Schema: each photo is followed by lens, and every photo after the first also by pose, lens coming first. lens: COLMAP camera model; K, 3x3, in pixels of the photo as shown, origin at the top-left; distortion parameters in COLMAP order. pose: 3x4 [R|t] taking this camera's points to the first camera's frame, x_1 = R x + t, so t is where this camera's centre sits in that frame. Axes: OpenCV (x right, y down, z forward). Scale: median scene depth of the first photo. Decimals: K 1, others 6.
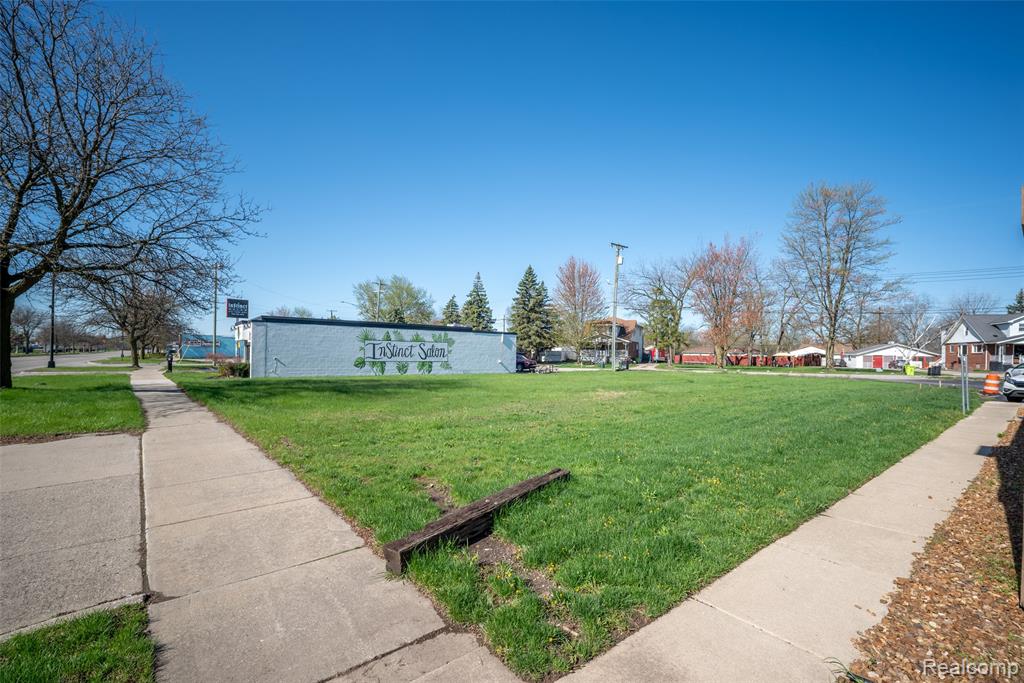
lens RADIAL K [[465.3, 0, 512.0], [0, 465.3, 341.5], [0, 0, 1]] dist [-0.001458, 0.000122]
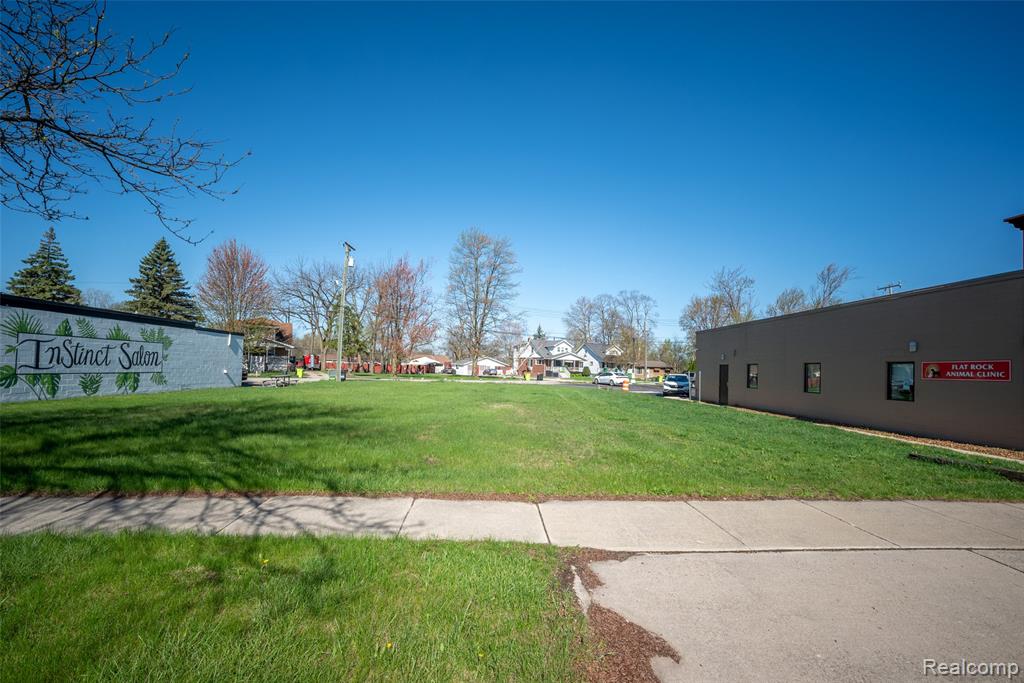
lens RADIAL K [[448.8, 0, 524.4], [0, 448.8, 352.0], [0, 0, 1]] dist [0.012934, 0.000781]
pose [[0.602508, 0.033880, 0.797394, -0.326995], [-0.041216, 0.999086, -0.011307, 0.000930], [-0.797048, -0.026053, 0.603353, 0.210851]]
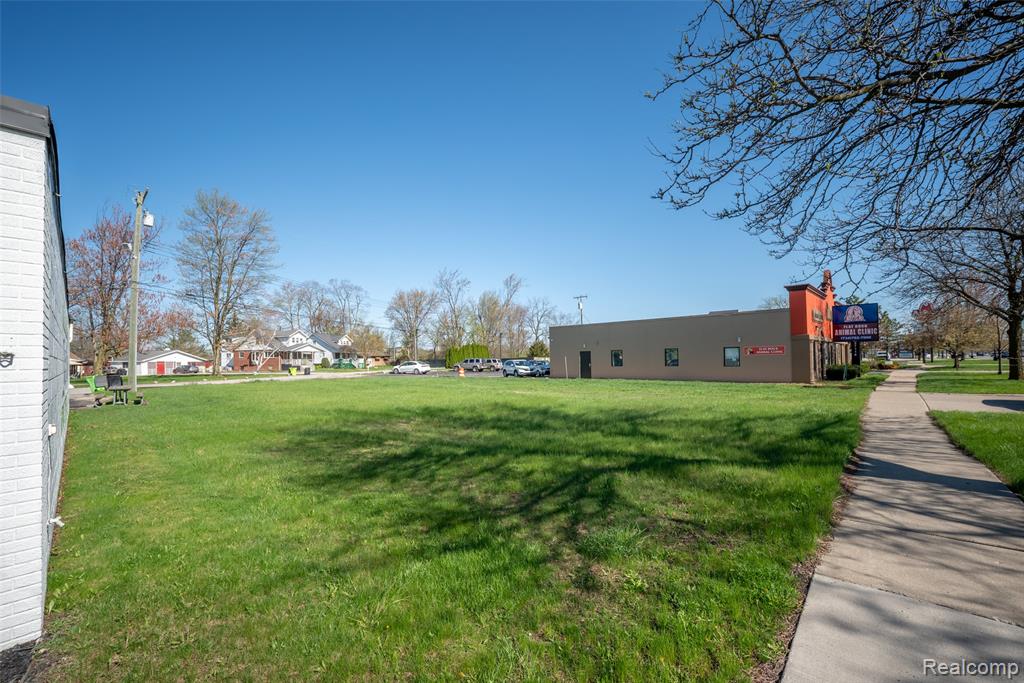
lens RADIAL K [[442.9, 0, 512.0], [0, 442.9, 341.5], [0, 0, 1]] dist [0.000668, 0.000146]
pose [[-0.106179, 0.029207, 0.993918, -0.527568], [-0.011835, 0.999461, -0.030634, 0.011611], [-0.994277, -0.015016, -0.105776, 0.660222]]
